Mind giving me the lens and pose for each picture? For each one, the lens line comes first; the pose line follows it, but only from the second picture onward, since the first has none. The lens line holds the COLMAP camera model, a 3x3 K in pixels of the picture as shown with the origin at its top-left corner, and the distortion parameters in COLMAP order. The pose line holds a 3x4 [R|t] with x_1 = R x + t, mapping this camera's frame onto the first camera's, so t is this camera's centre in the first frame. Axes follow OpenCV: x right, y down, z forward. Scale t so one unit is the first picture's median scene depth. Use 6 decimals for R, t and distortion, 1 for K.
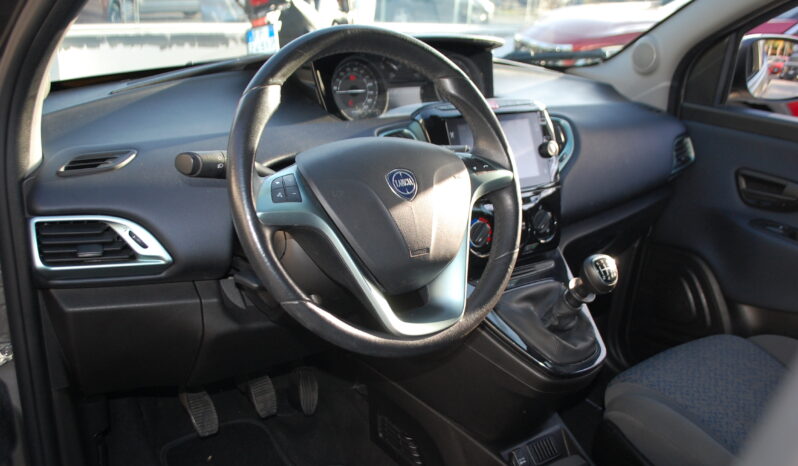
lens RADIAL K [[745.0, 0, 327.2], [0, 745.0, 235.9], [0, 0, 1]] dist [-0.054688, 0.000000]
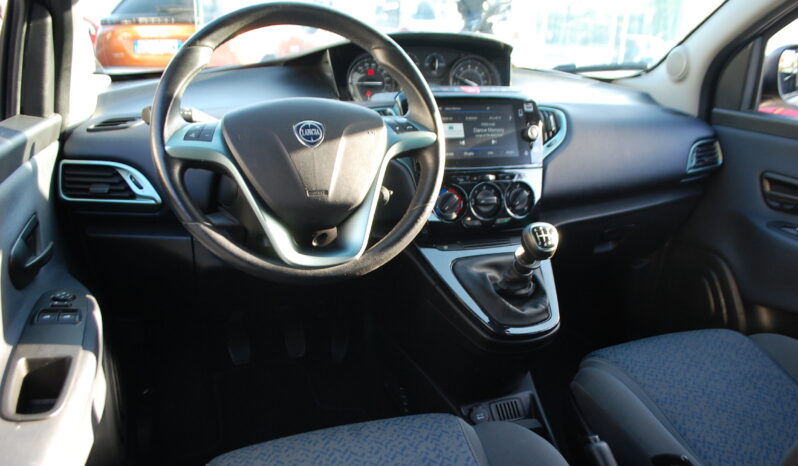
lens RADIAL K [[607.9, 0, 417.8], [0, 607.9, 262.3], [0, 0, 1]] dist [-0.087693, 0.012823]
pose [[0.966312, 0.069705, -0.247756, 0.420863], [-0.073744, 0.997252, -0.007047, 0.101180], [0.246584, 0.025080, 0.968797, 0.125367]]
